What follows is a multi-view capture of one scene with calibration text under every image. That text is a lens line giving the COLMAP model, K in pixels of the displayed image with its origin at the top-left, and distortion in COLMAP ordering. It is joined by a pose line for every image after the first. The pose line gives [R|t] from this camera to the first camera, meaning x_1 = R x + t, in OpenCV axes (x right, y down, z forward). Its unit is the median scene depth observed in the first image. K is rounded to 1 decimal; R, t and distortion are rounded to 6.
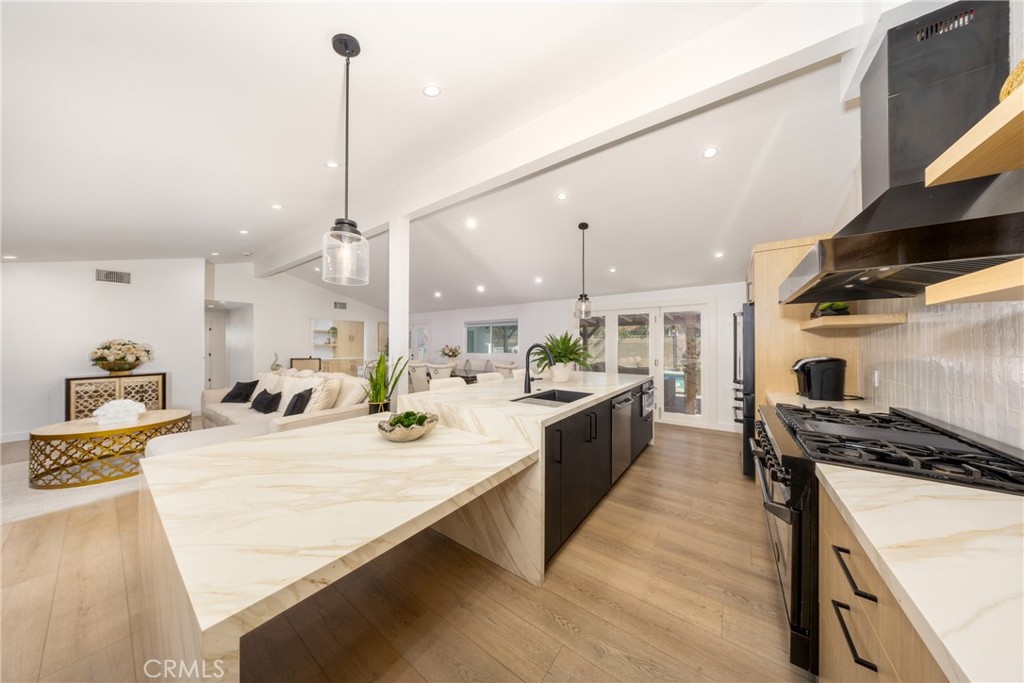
lens RADIAL K [[305.5, 0, 508.7], [0, 305.5, 341.6], [0, 0, 1]] dist [0.000217, 0.000087]
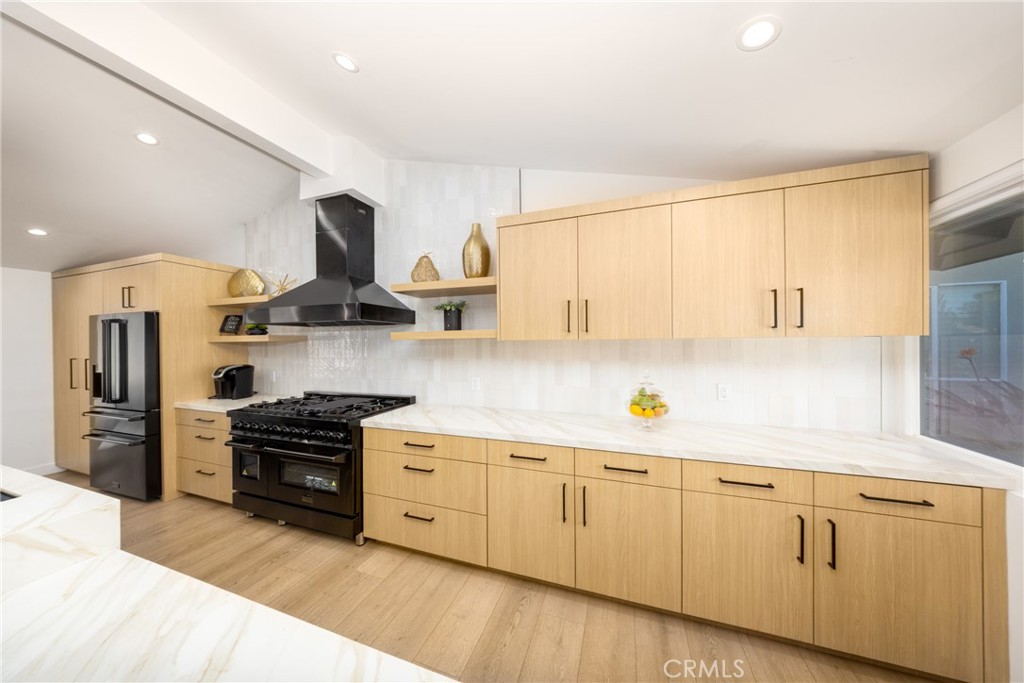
lens RADIAL K [[298.2, 0, 500.5], [0, 298.2, 342.9], [0, 0, 1]] dist [-0.000395, -0.000013]
pose [[-0.294063, -0.001665, 0.955785, -0.372773], [0.004437, 0.999985, 0.003107, -0.031396], [-0.955776, 0.005155, -0.294051, 0.277944]]
